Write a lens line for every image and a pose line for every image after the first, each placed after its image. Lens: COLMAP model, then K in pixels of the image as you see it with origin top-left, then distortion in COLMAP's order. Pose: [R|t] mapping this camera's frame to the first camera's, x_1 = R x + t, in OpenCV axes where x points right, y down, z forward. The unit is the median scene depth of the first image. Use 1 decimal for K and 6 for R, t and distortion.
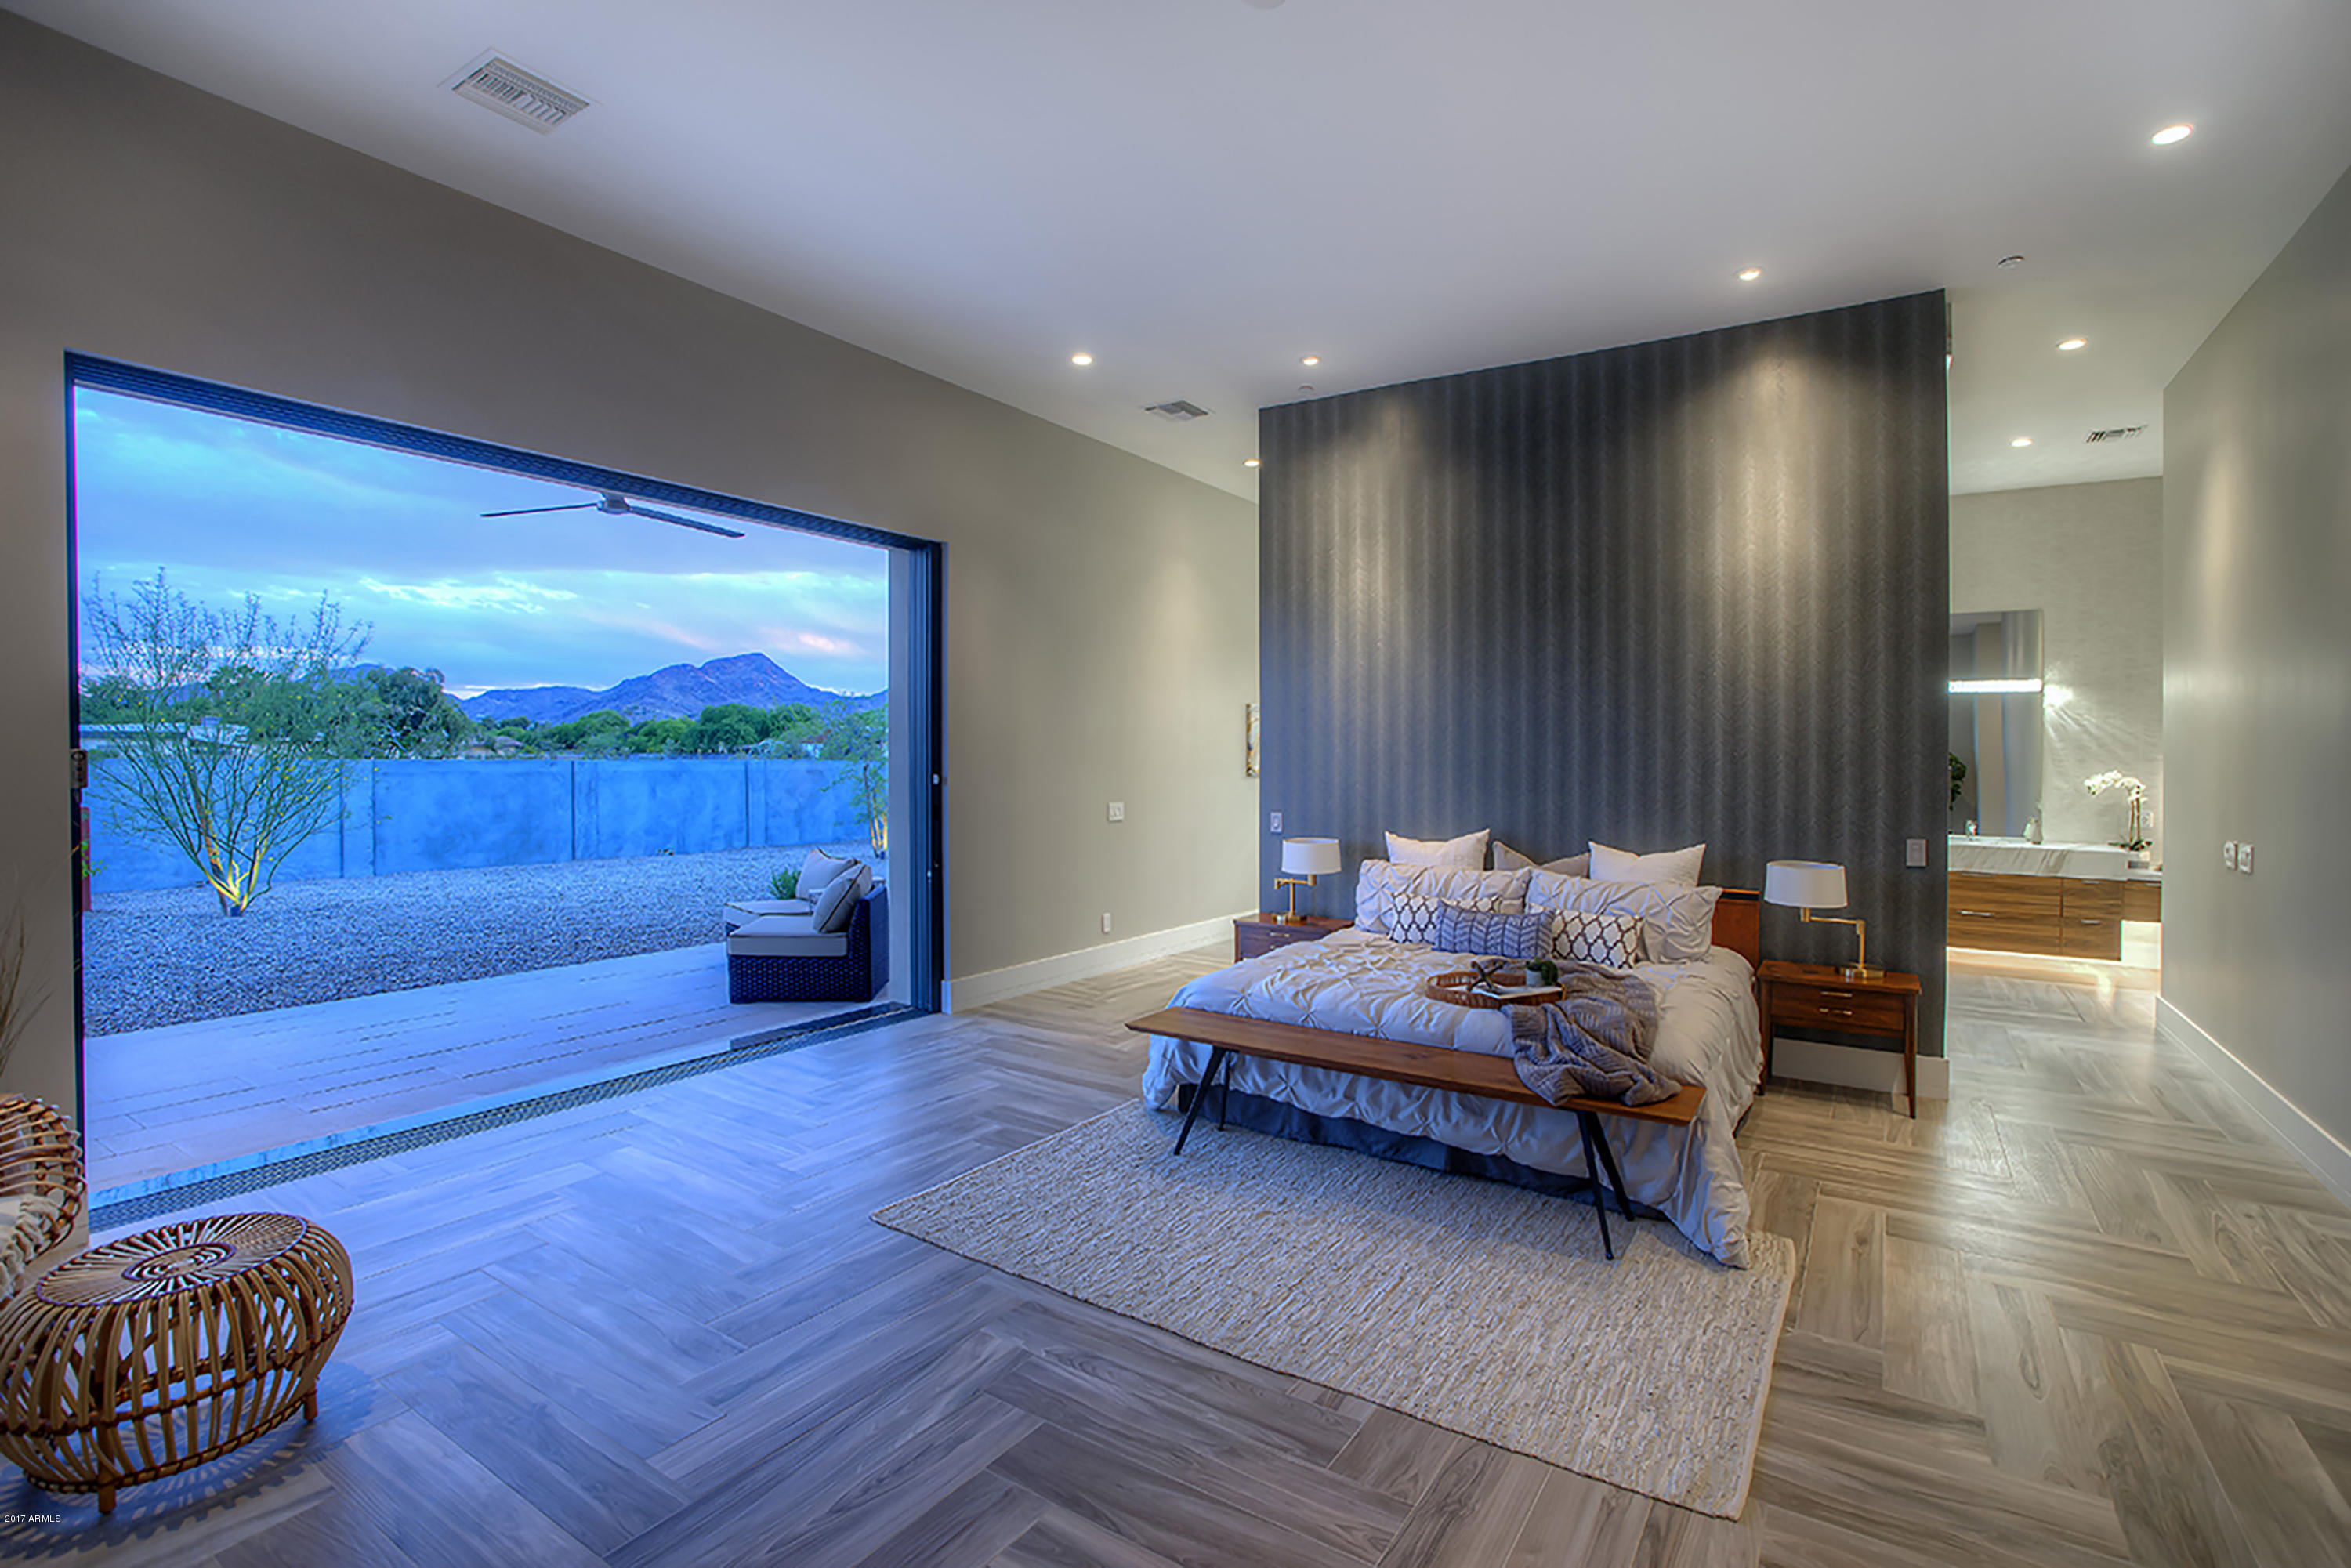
lens RADIAL K [[1099.9, 0, 1165.2], [0, 1099.9, 771.5], [0, 0, 1]] dist [-0.046873, 0.017162]
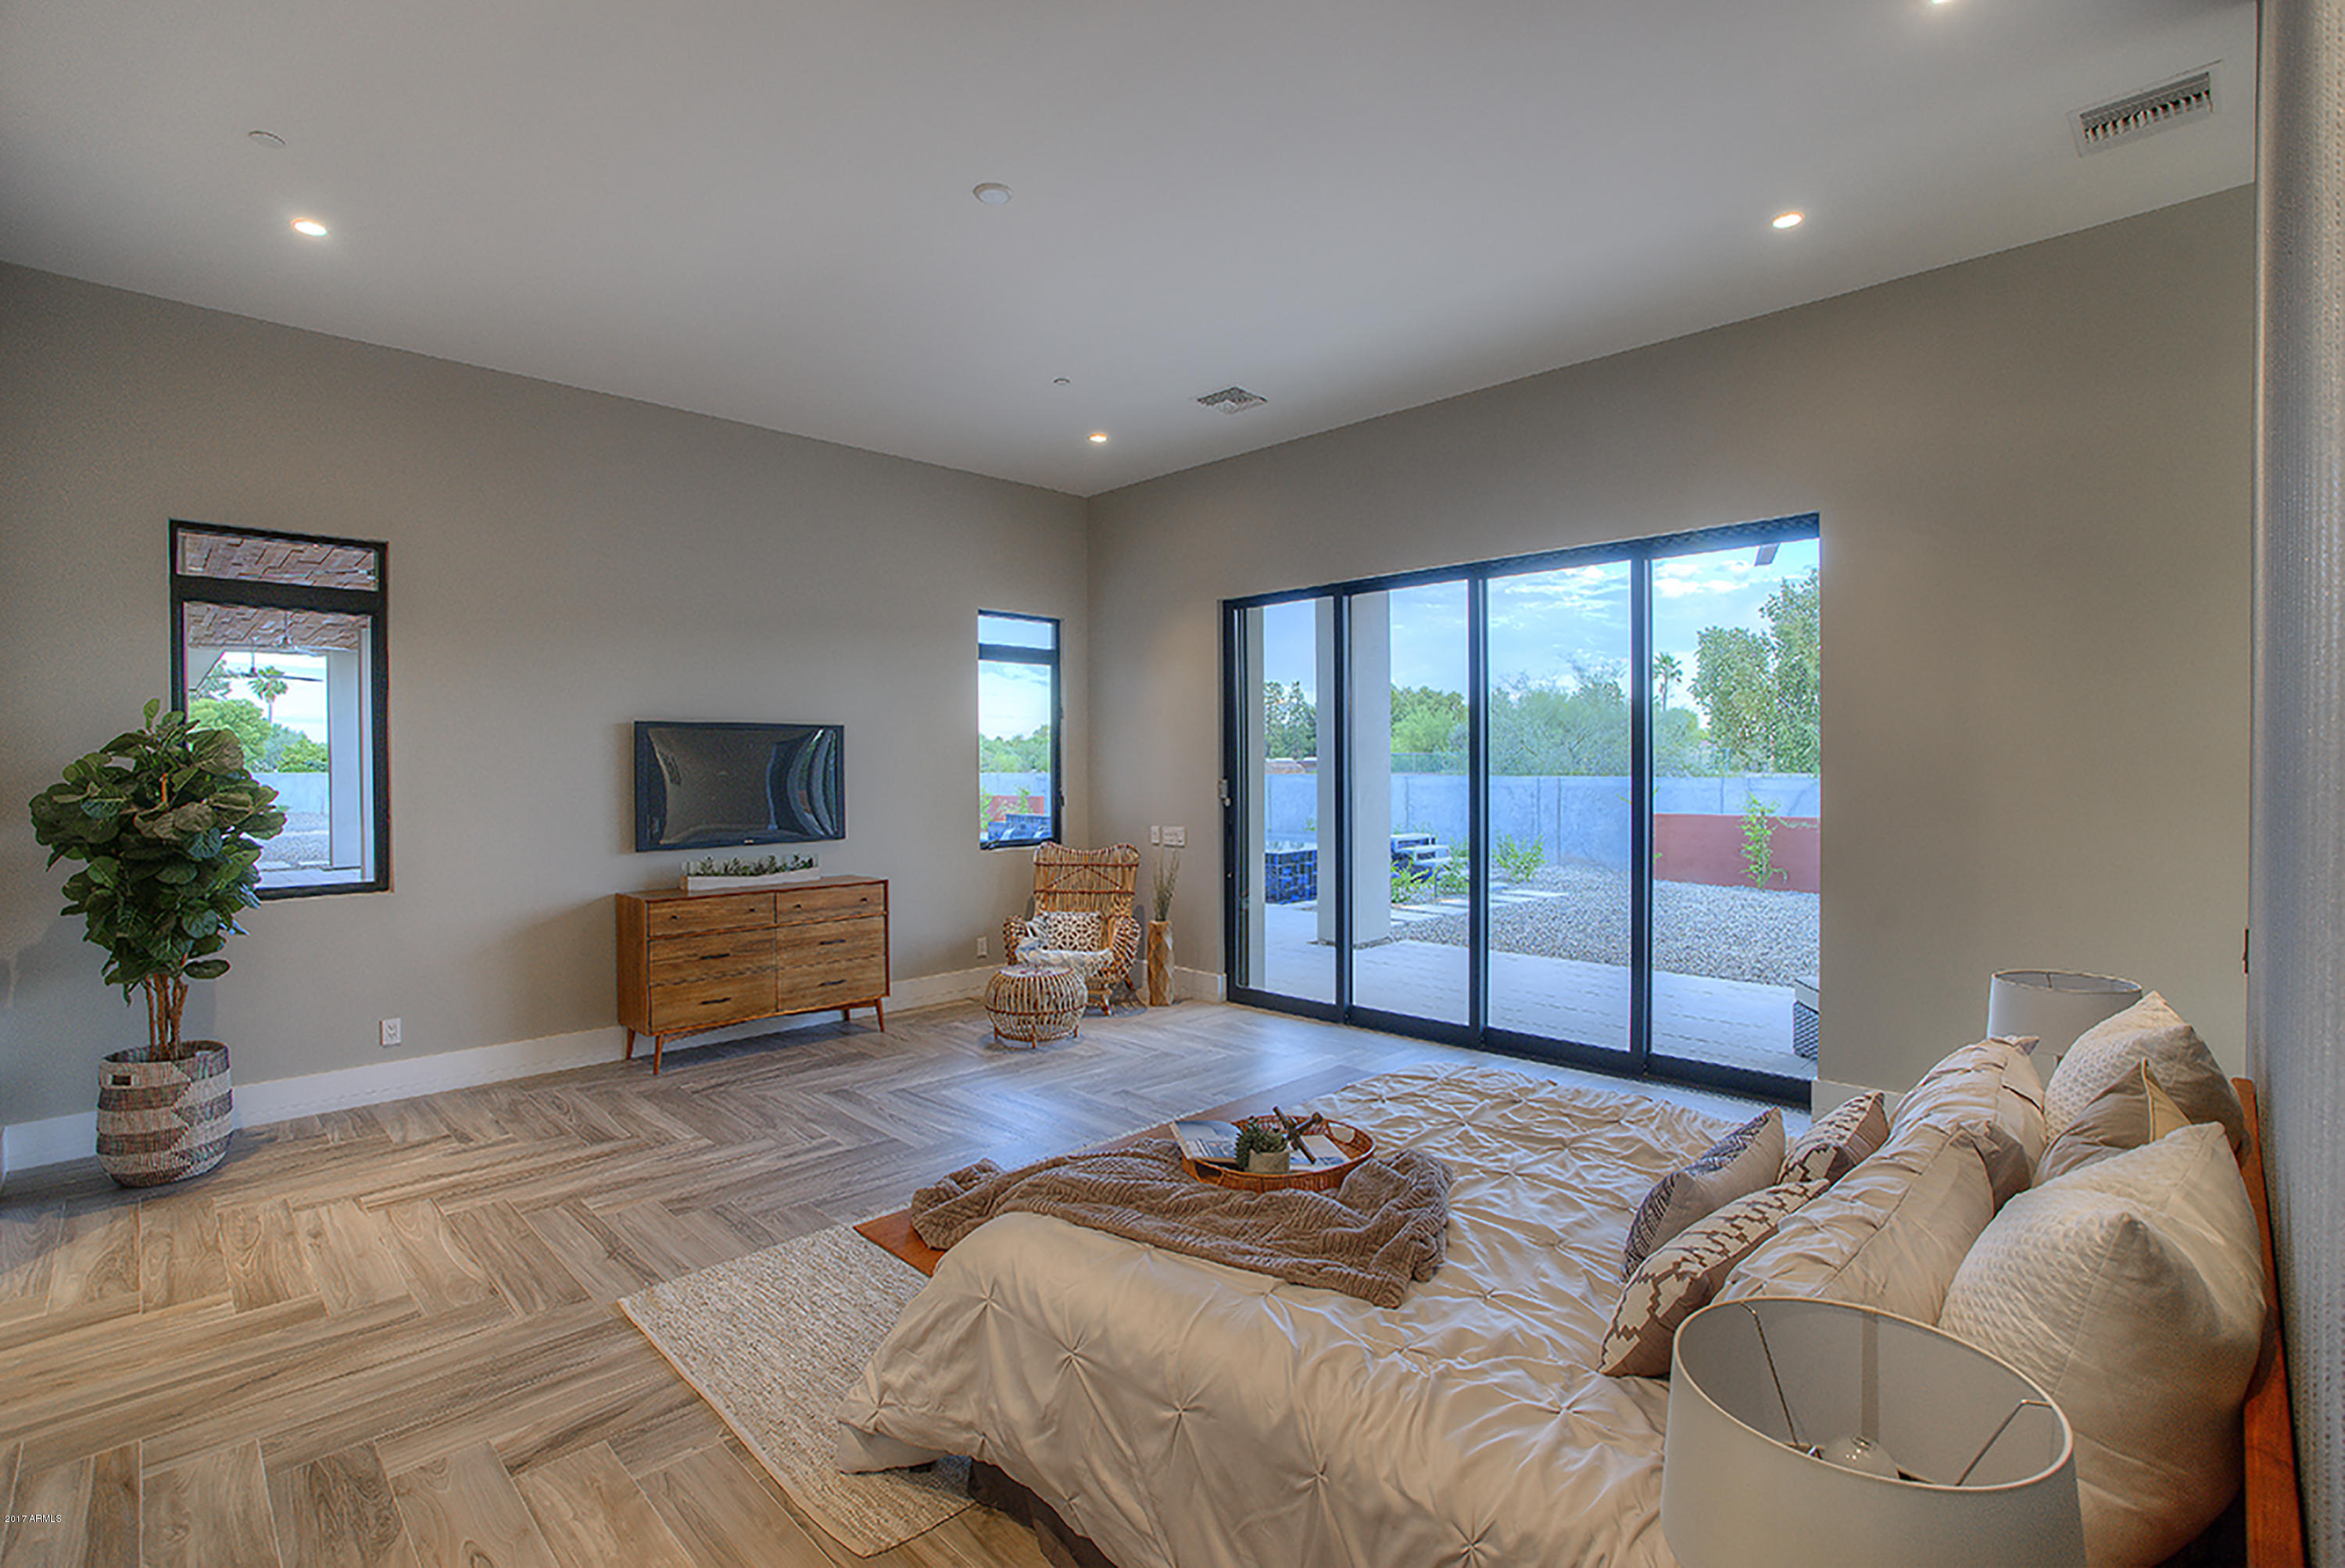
lens RADIAL K [[1097.1, 0, 1162.7], [0, 1097.1, 788.7], [0, 0, 1]] dist [-0.046873, 0.017162]
pose [[-0.221592, 0.008247, -0.975105, 1.570677], [-0.007069, 0.999924, 0.010064, -0.032991], [0.975114, 0.009123, -0.221517, 1.778877]]
